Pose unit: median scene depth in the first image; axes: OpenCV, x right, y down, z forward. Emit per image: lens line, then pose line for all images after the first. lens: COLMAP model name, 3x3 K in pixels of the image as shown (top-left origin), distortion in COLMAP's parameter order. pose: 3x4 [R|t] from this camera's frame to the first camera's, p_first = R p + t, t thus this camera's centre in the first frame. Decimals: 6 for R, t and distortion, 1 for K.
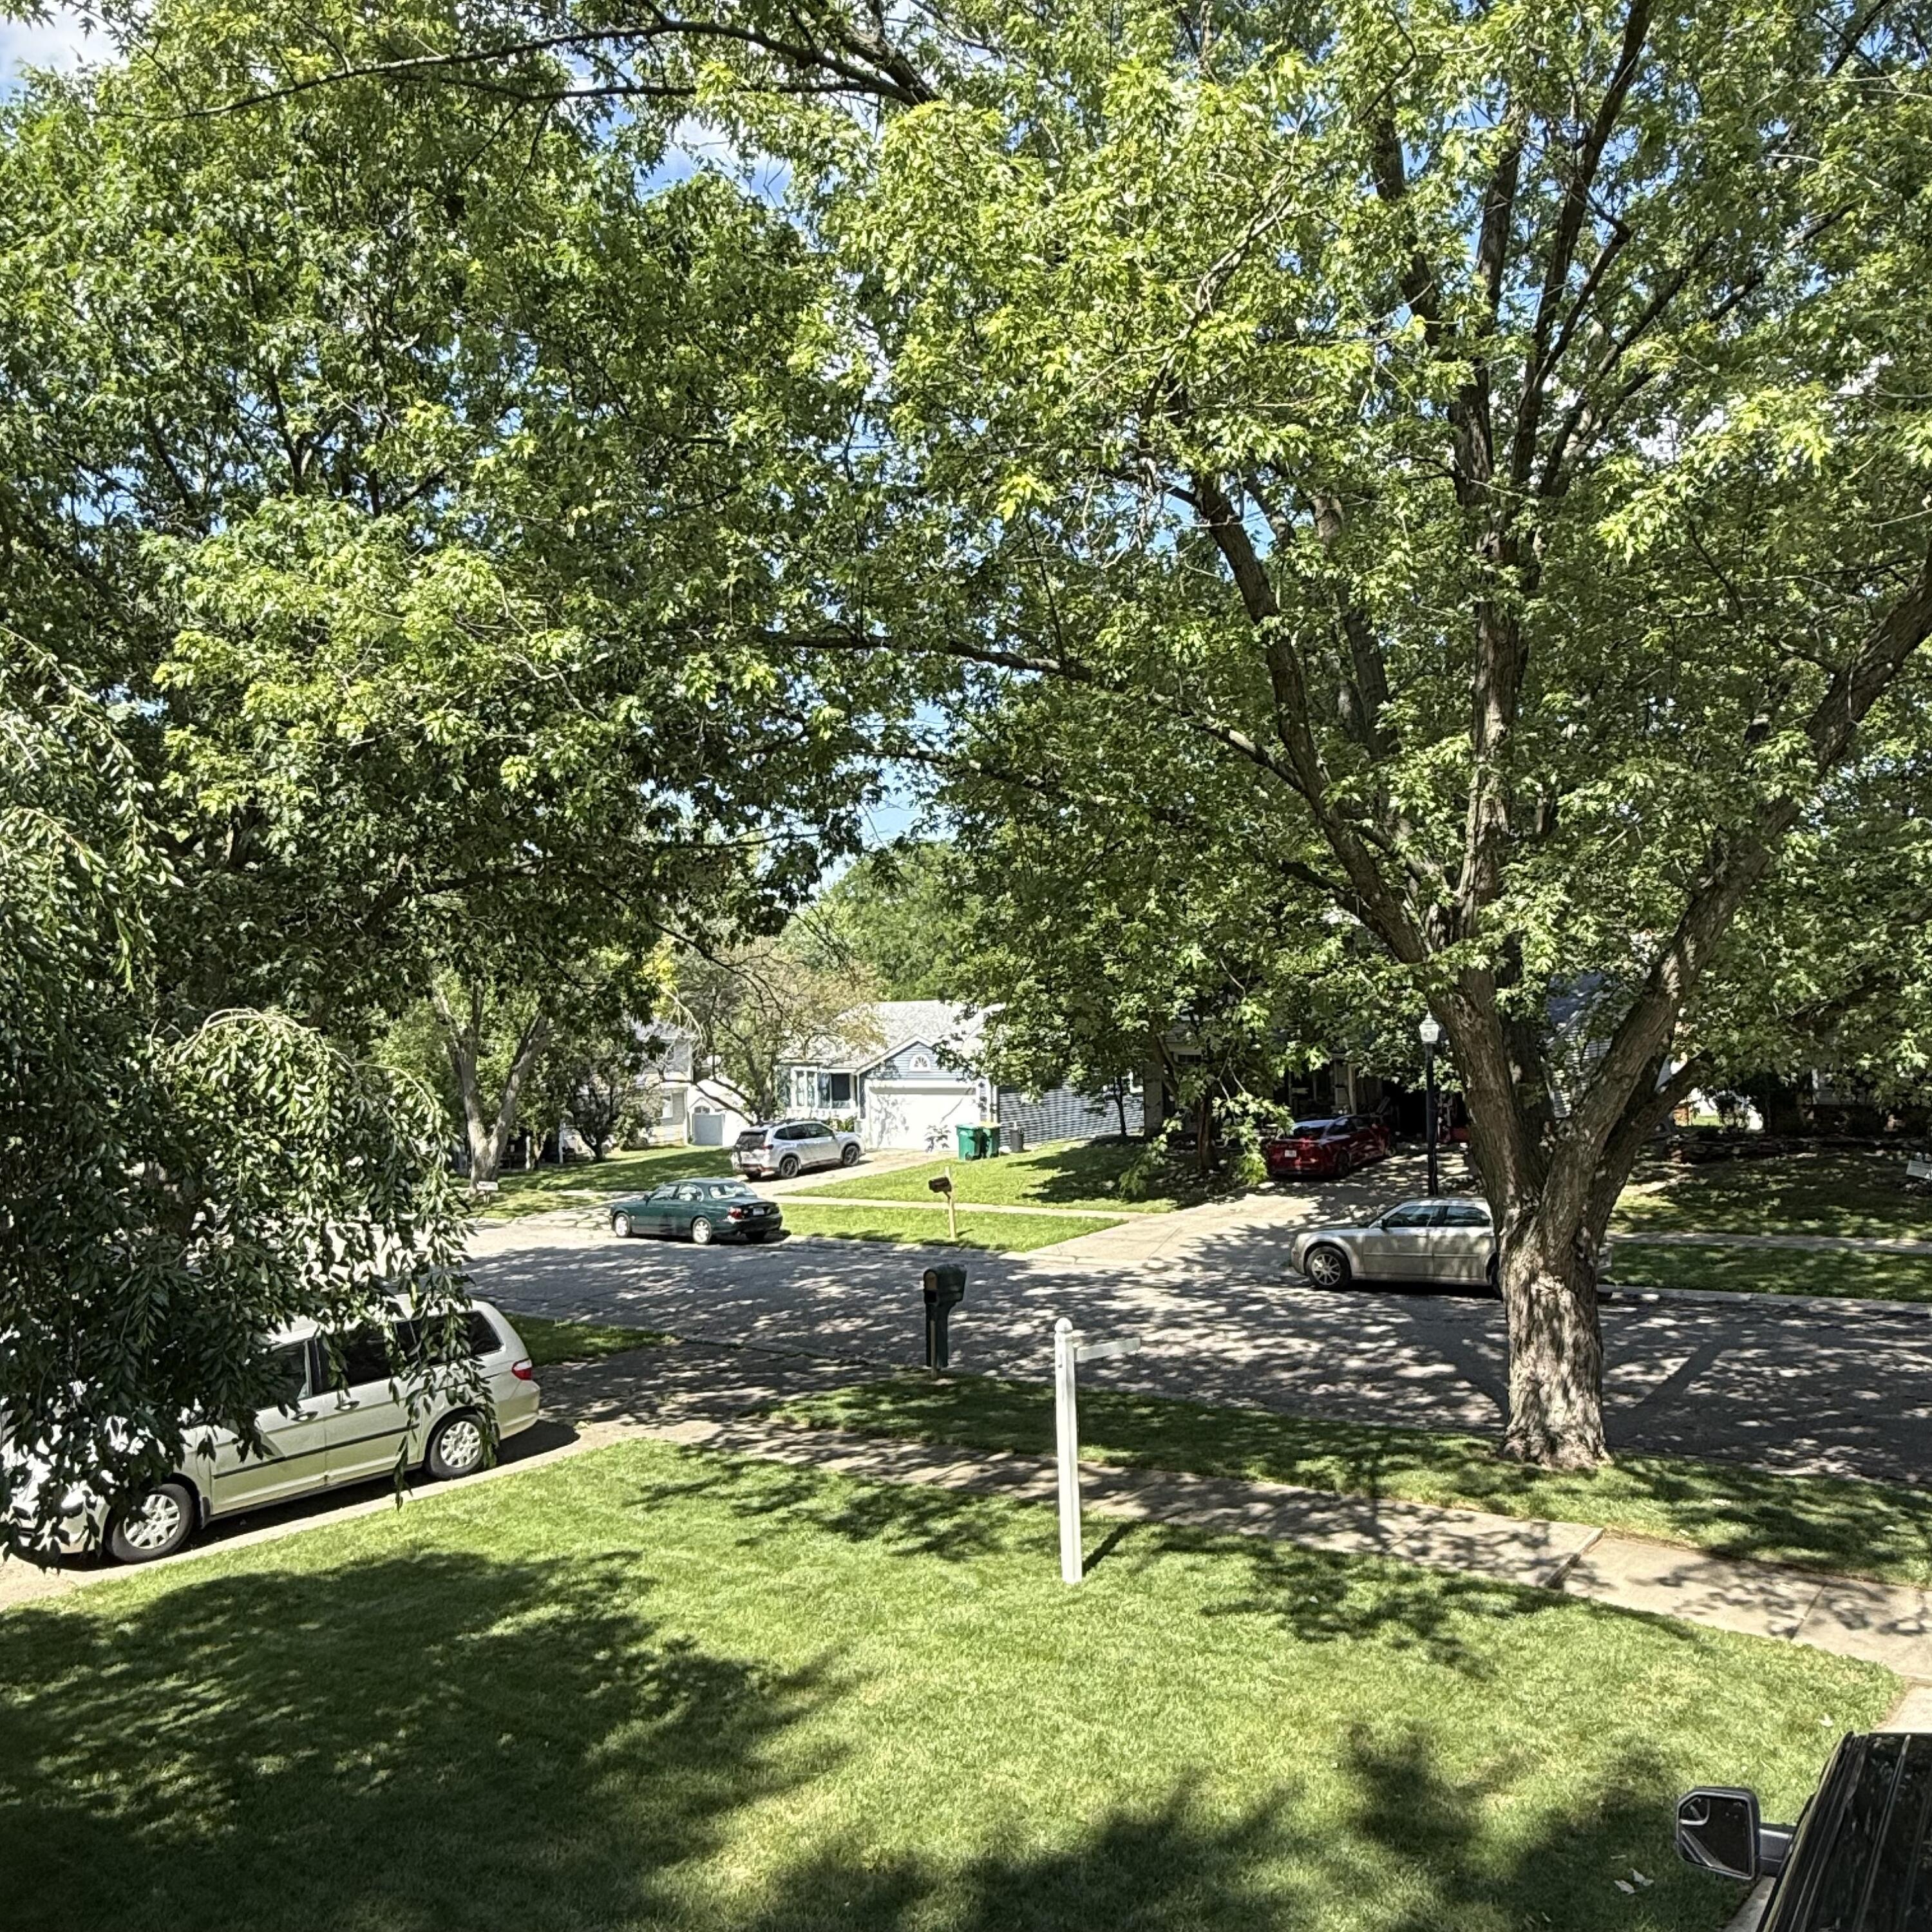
lens RADIAL K [[1561.8, 0, 966.0], [0, 1561.8, 966.0], [0, 0, 1]] dist [-0.043597, 0.036960]
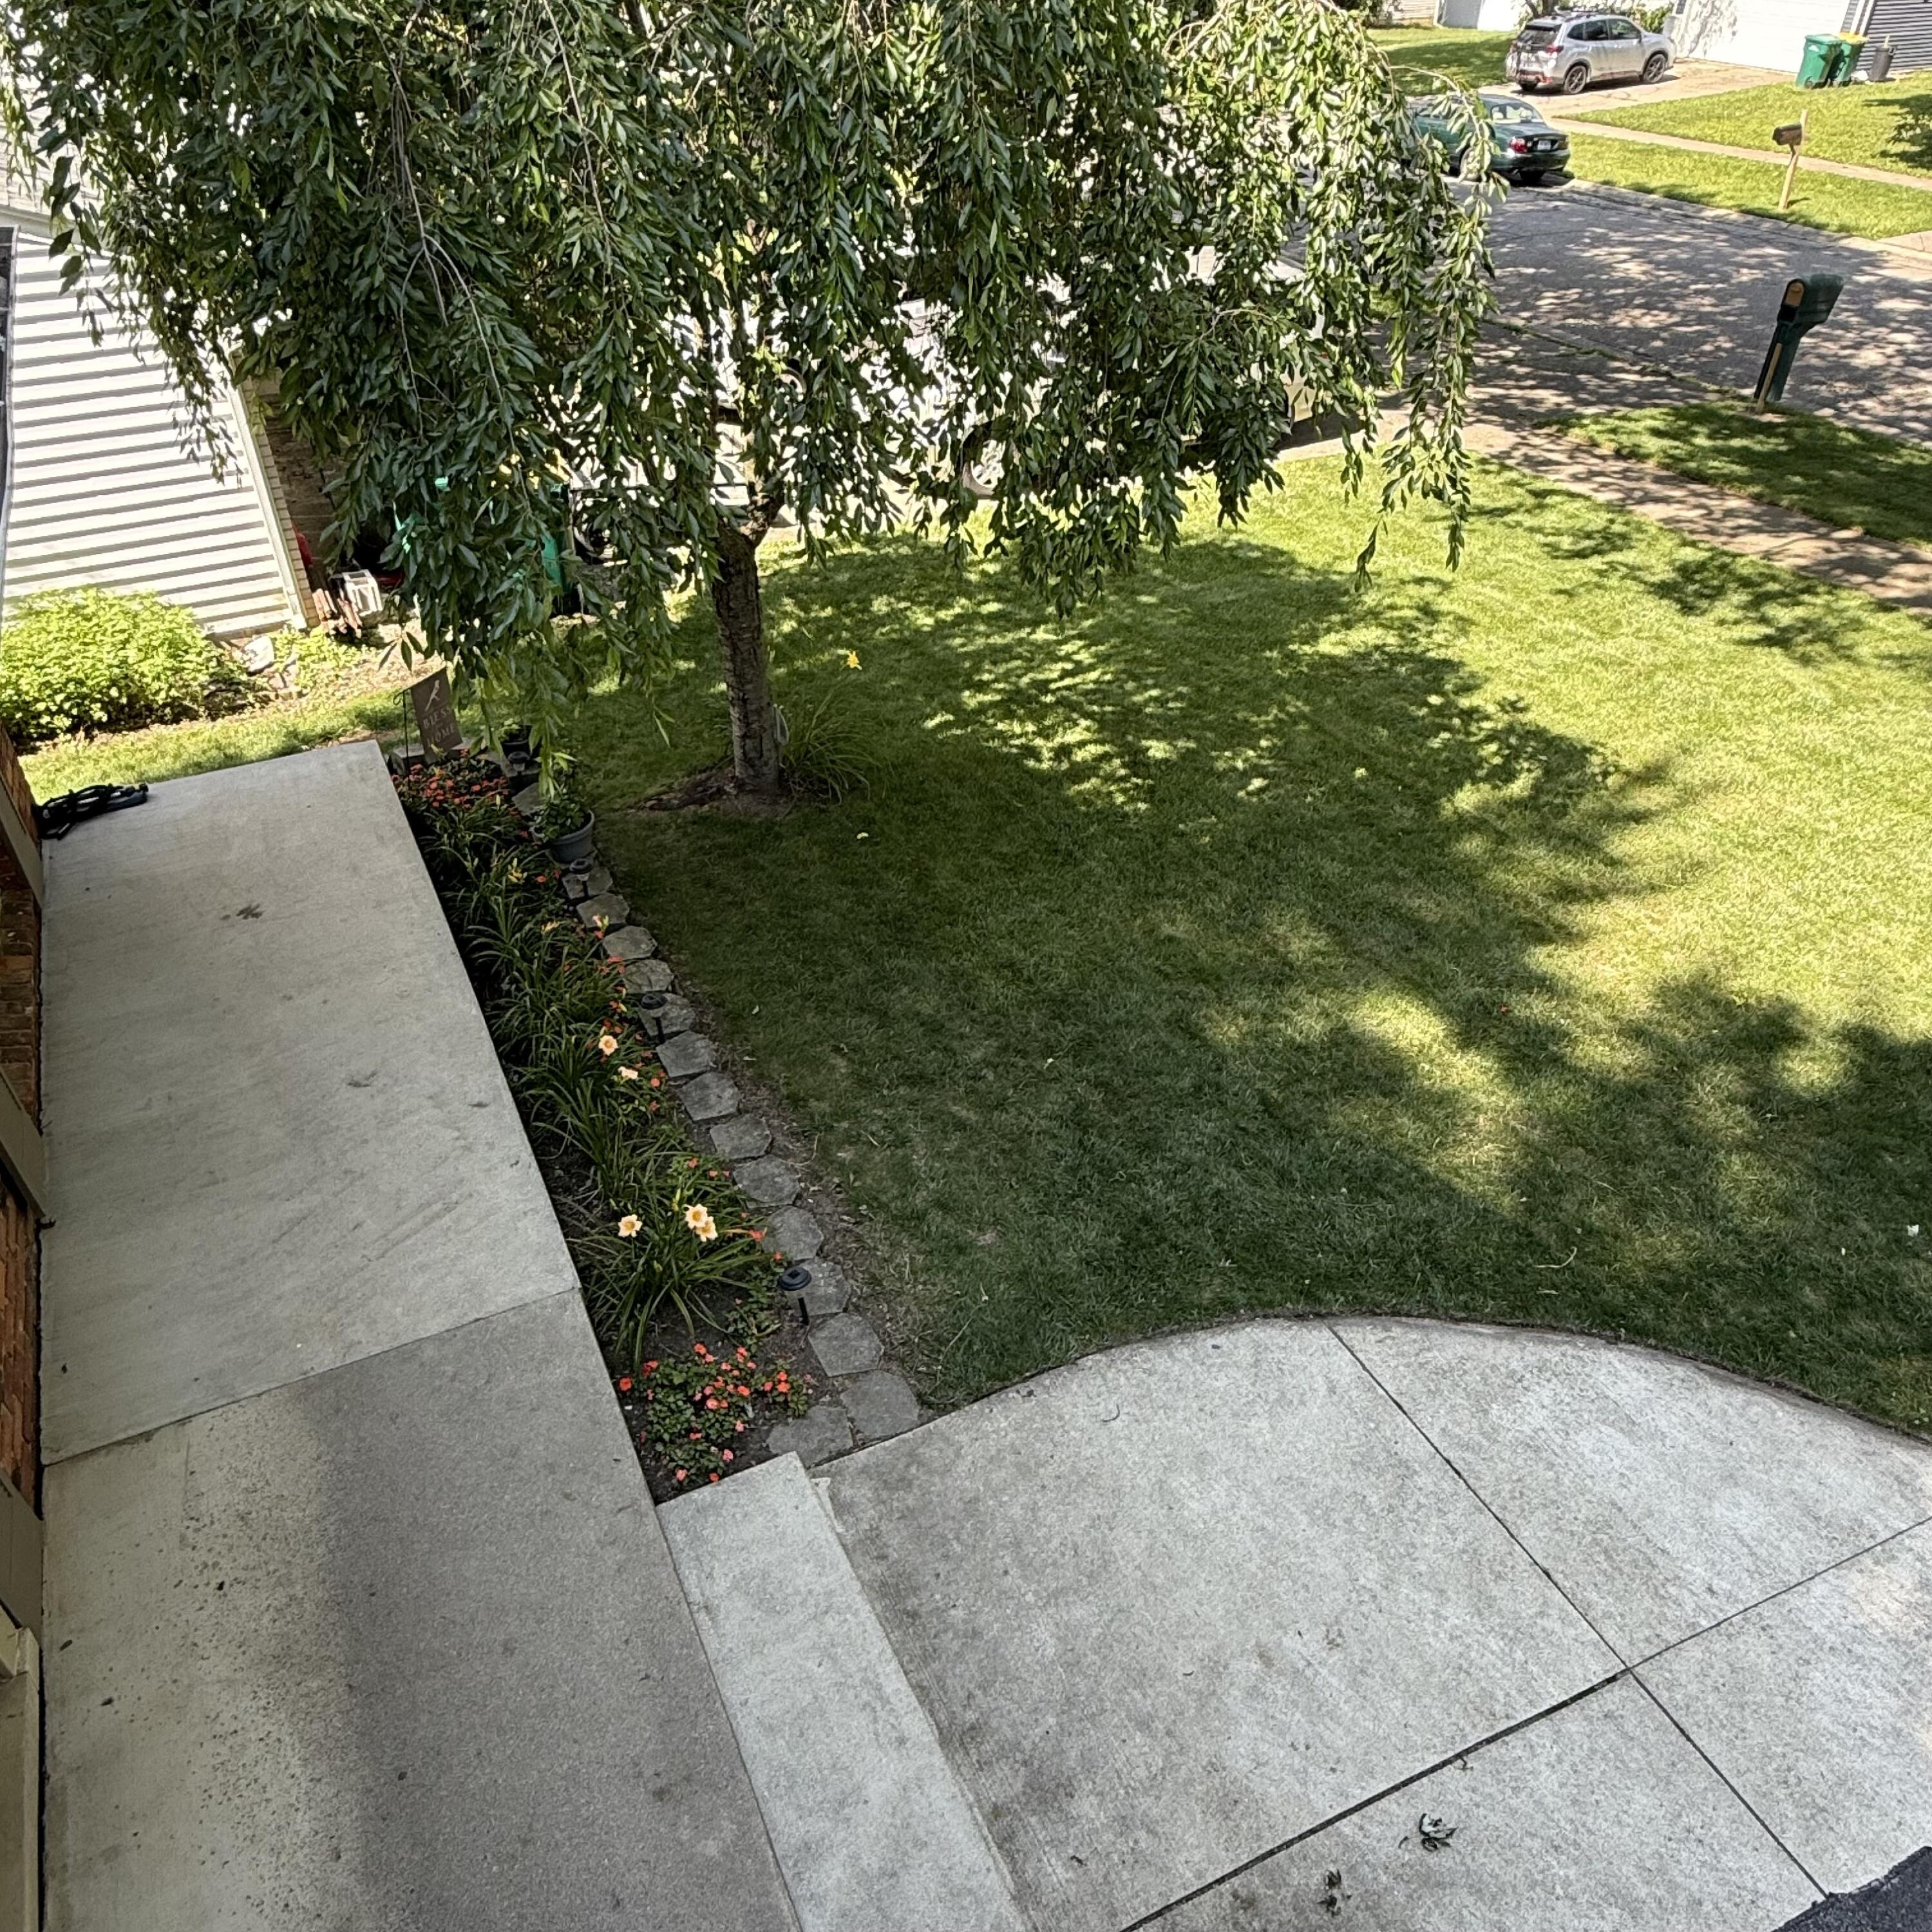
lens RADIAL K [[1441.8, 0, 966.0], [0, 1441.8, 966.0], [0, 0, 1]] dist [0.005406, -0.001075]
pose [[0.913862, 0.273103, -0.300450, -0.141618], [-0.013160, 0.759517, 0.650354, -0.039256], [0.405811, -0.590380, 0.697688, 0.061812]]
